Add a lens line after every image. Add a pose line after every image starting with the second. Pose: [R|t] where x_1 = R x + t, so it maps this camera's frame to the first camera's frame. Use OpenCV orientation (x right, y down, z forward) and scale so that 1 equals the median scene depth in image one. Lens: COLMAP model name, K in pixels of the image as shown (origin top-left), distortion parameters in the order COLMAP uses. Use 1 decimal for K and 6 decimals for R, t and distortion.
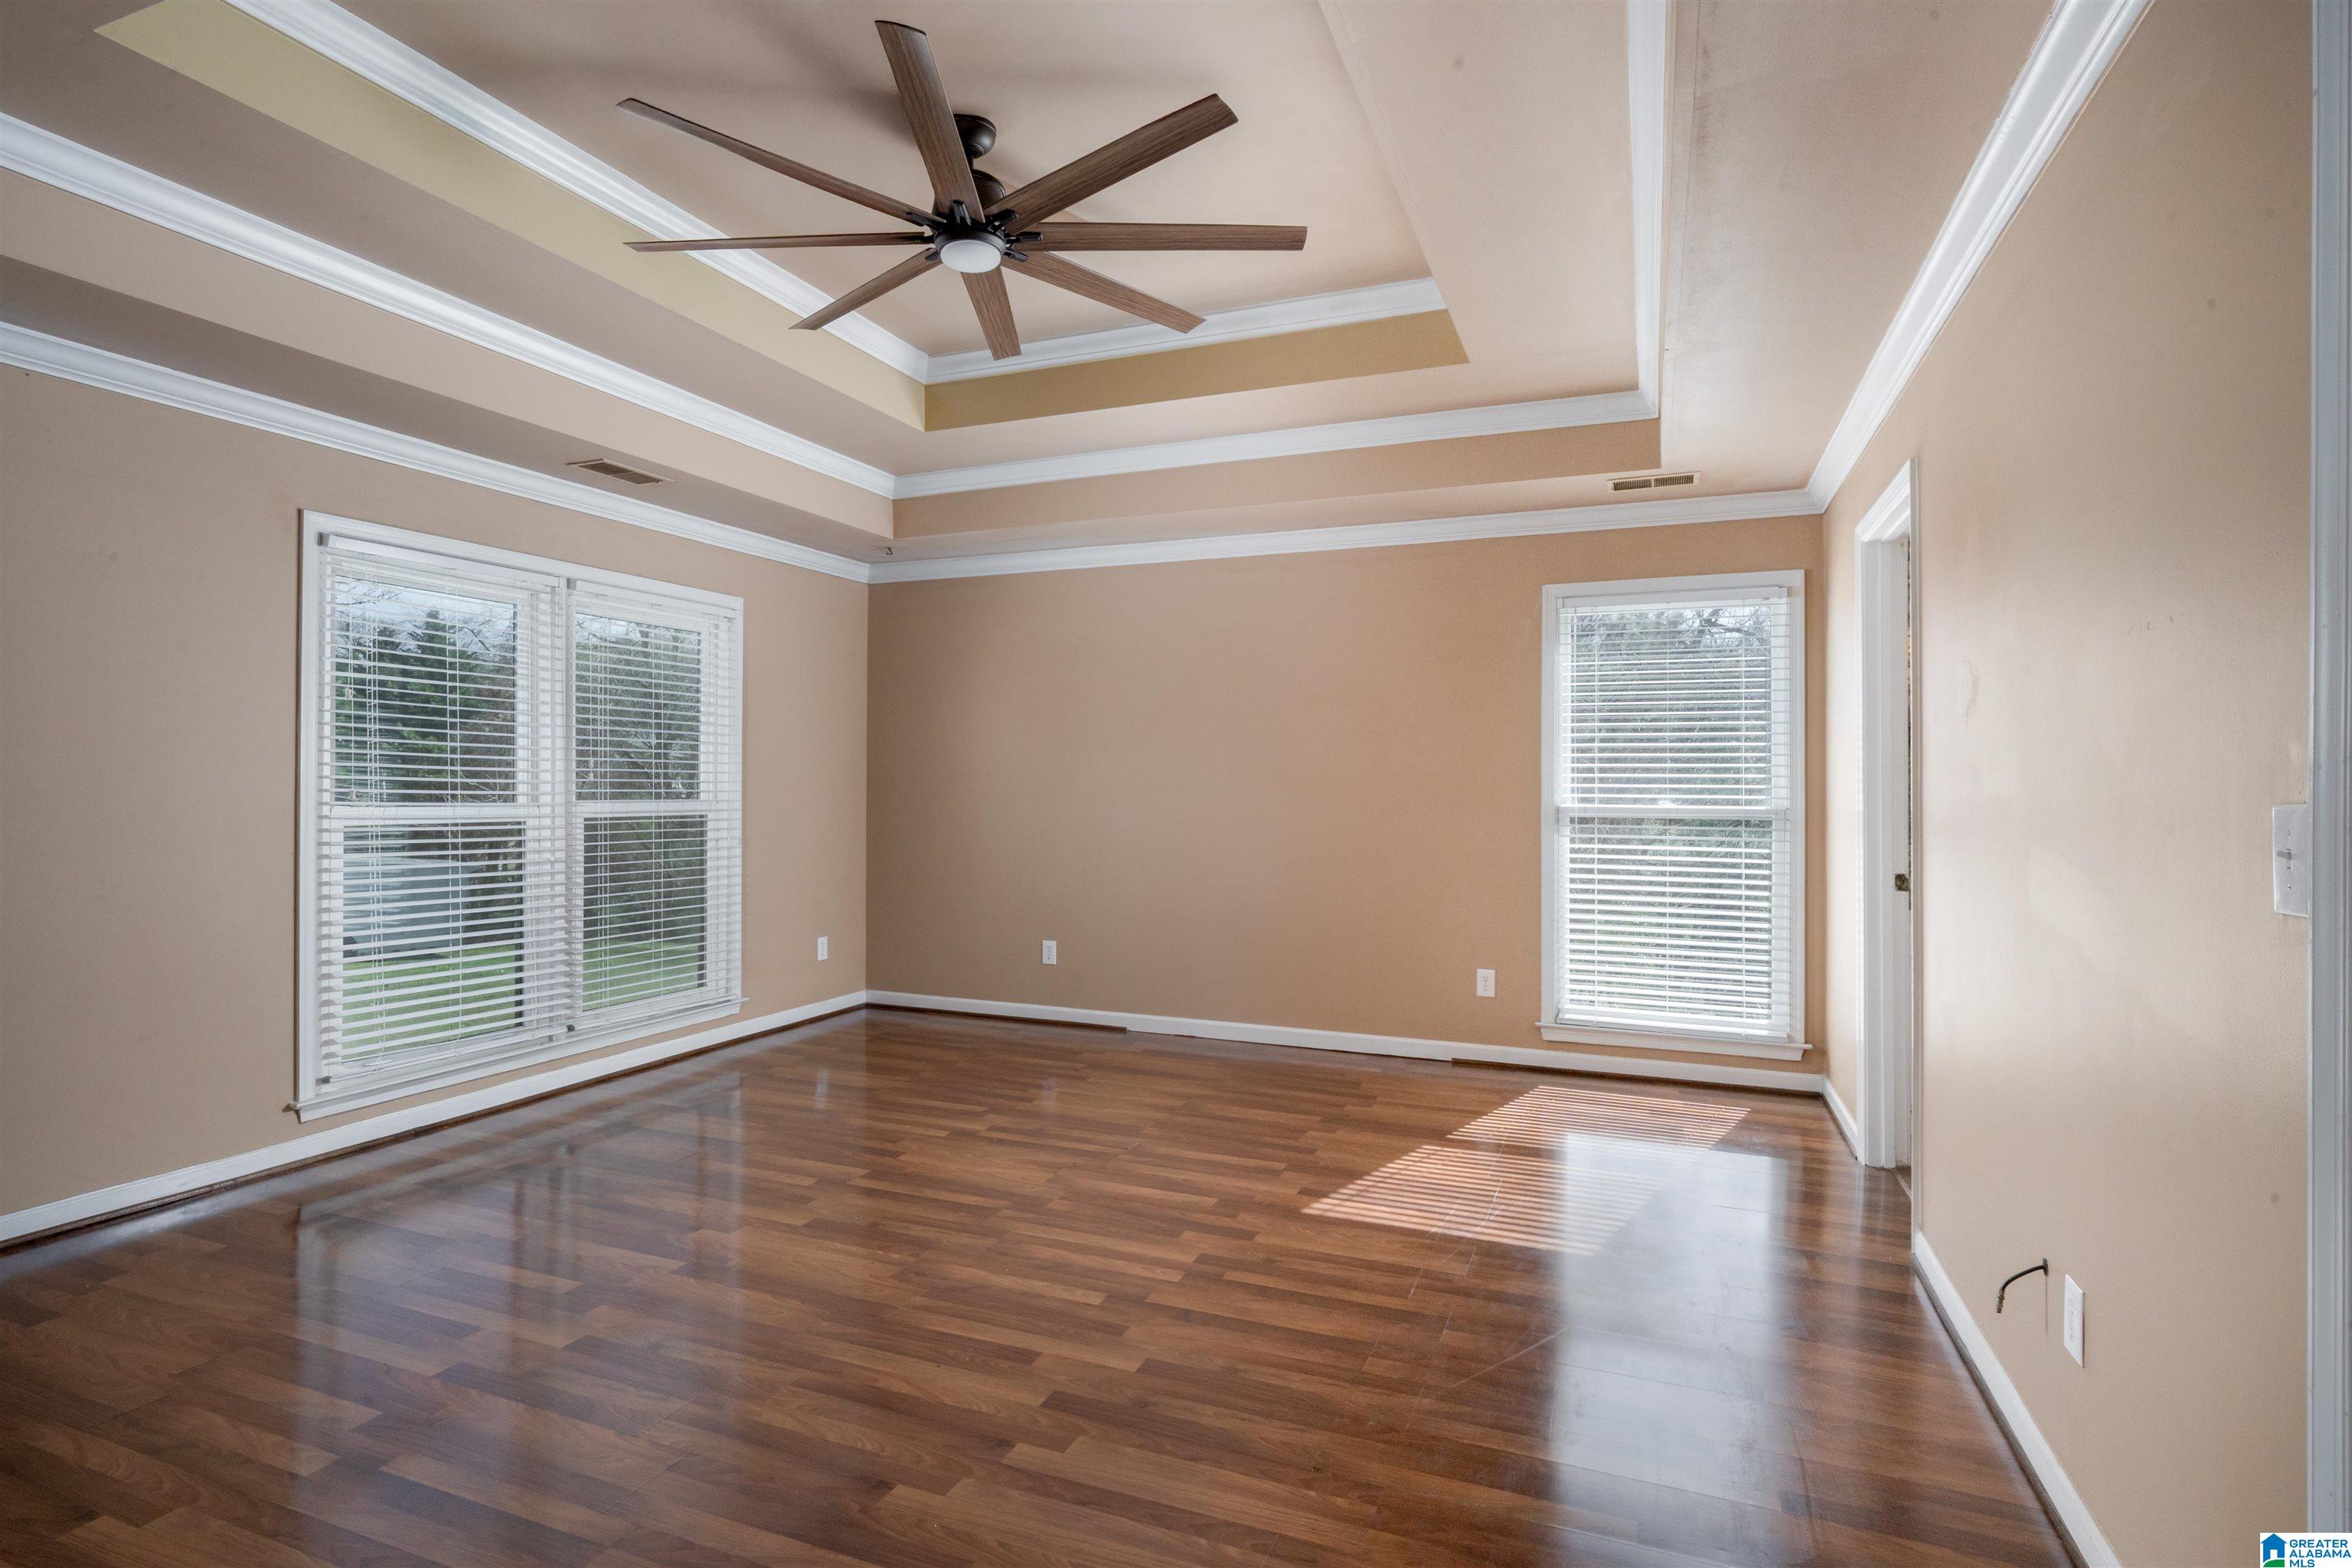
lens RADIAL K [[1163.0, 0, 1176.0], [0, 1163.0, 784.0], [0, 0, 1]] dist [-0.001009, -0.000290]
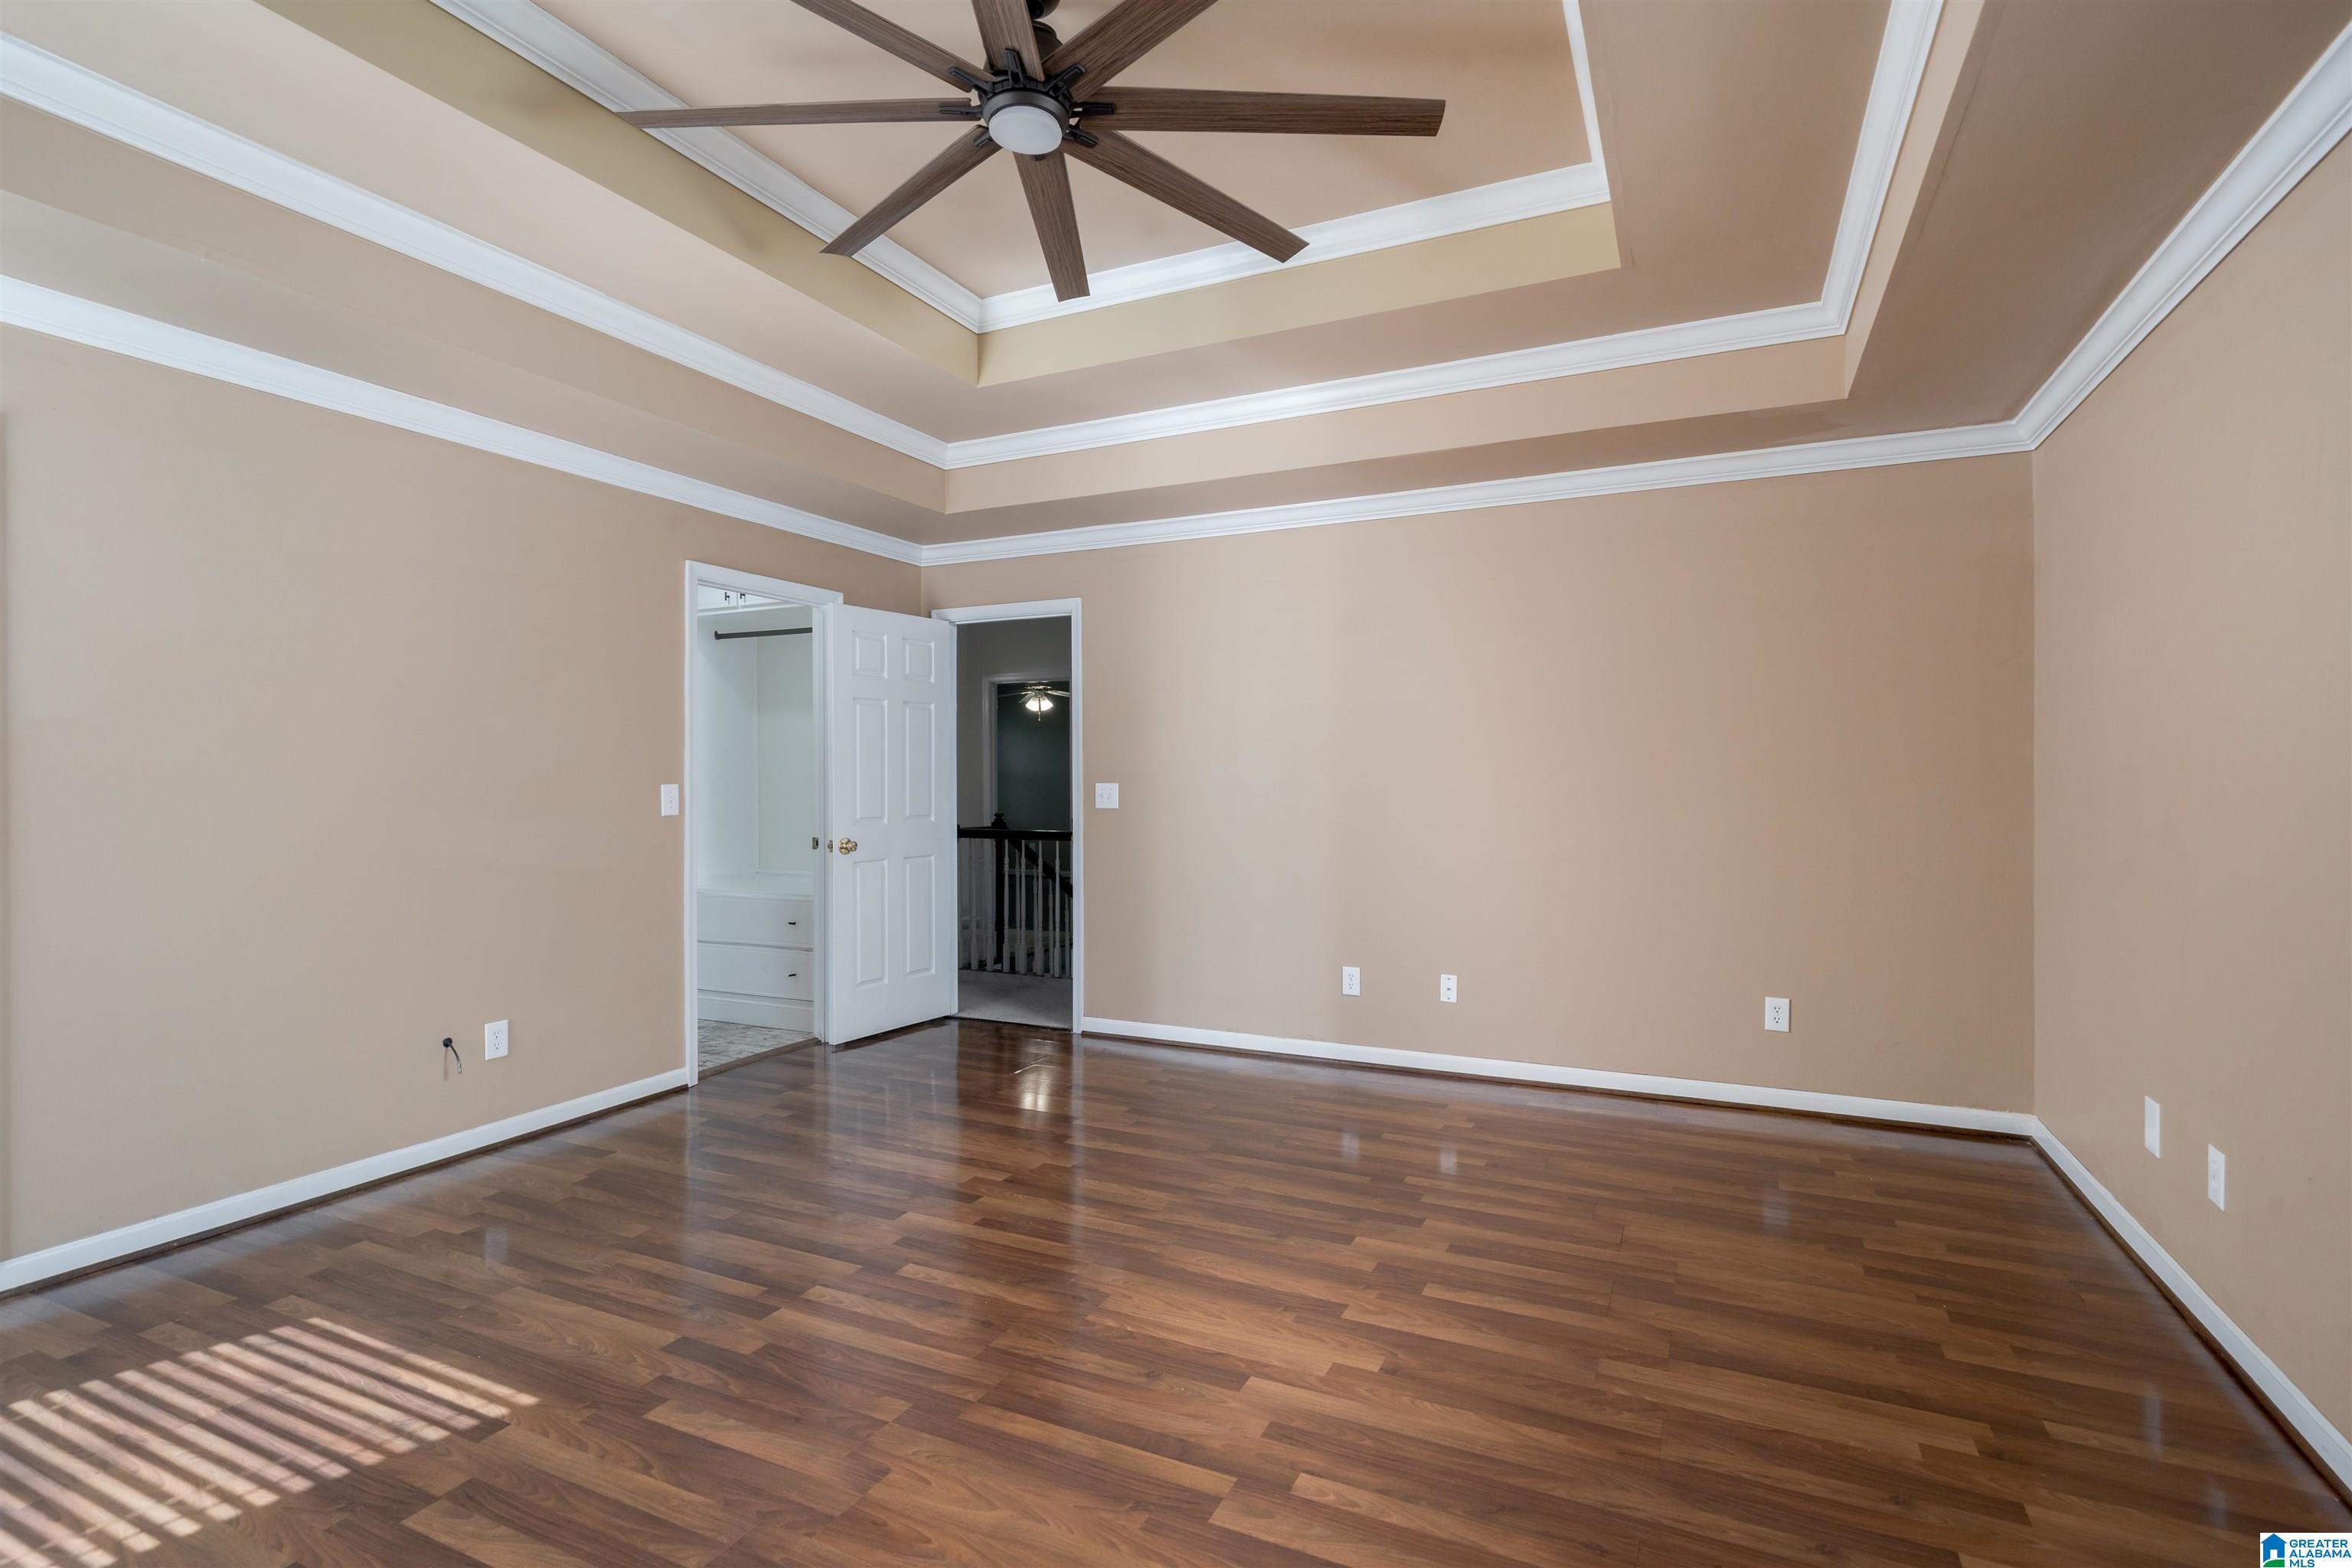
lens RADIAL K [[1110.1, 0, 1176.0], [0, 1110.1, 784.0], [0, 0, 1]] dist [-0.000705, -0.000125]
pose [[-0.998362, -0.001458, 0.057203, -0.337314], [-0.001162, 0.999986, 0.005199, -0.000956], [-0.057210, 0.005124, -0.998349, 1.824578]]
